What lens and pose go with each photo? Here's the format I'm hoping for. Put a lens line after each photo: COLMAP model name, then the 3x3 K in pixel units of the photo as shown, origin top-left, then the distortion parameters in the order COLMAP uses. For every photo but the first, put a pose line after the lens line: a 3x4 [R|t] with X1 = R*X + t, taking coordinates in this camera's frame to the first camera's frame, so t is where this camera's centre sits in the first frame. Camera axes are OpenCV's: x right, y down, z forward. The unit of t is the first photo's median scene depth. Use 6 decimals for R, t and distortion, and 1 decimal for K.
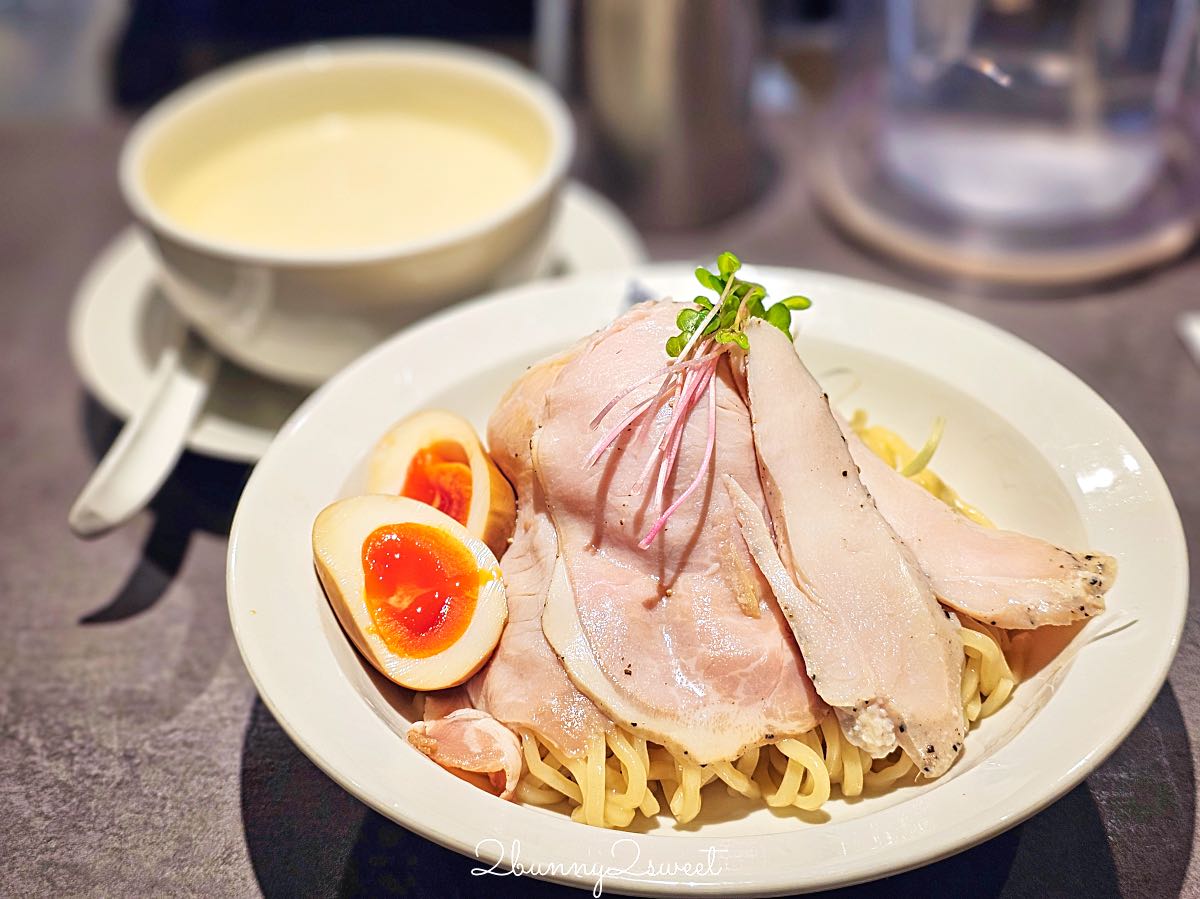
lens RADIAL K [[1625.0, 0, 598.4], [0, 1625.0, 449.8], [0, 0, 1]] dist [0.012005, 0.000000]
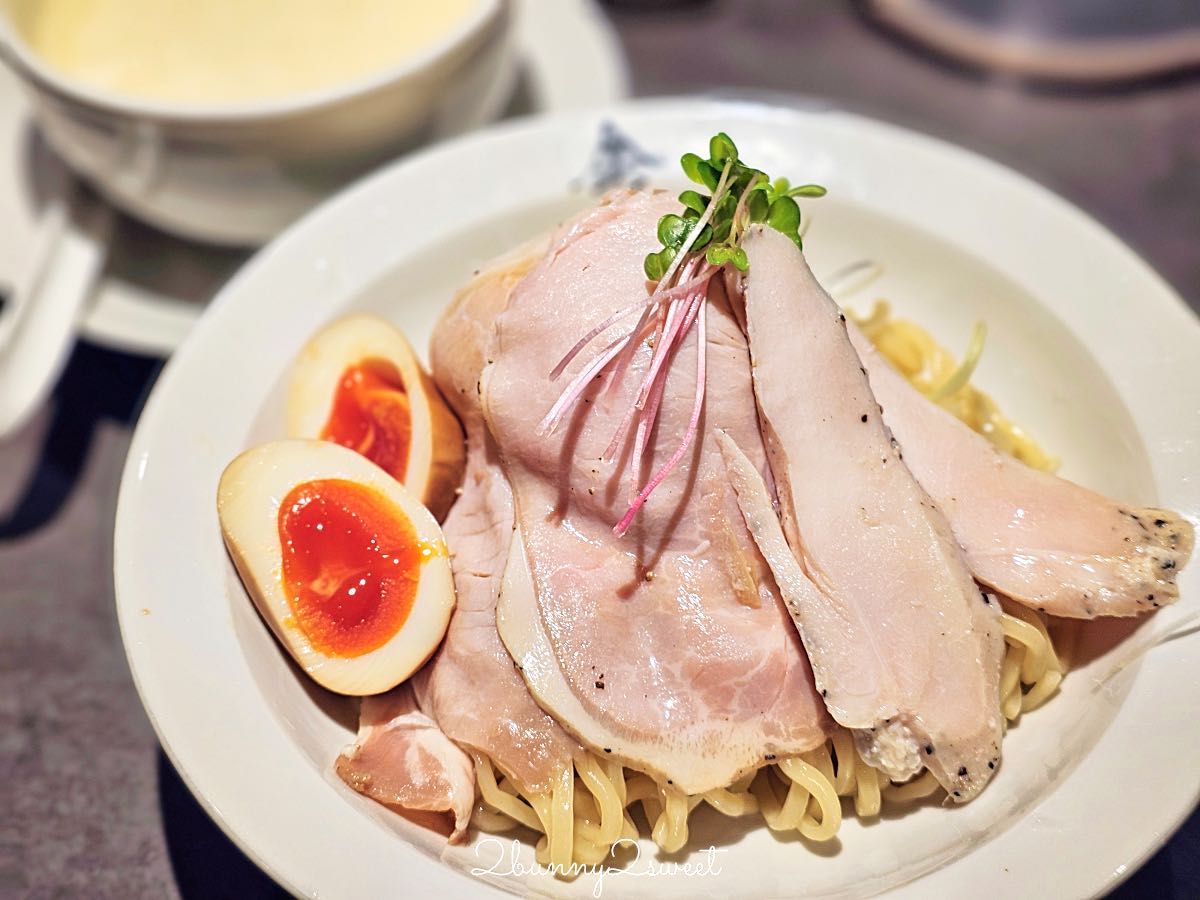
lens RADIAL K [[1625.0, 0, 601.7], [0, 1625.0, 450.7], [0, 0, 1]] dist [0.012005, 0.000000]
pose [[0.999889, -0.014748, 0.002244, 0.018166], [0.013938, 0.977177, 0.211971, -0.148386], [-0.005319, -0.211916, 0.977273, 0.205689]]
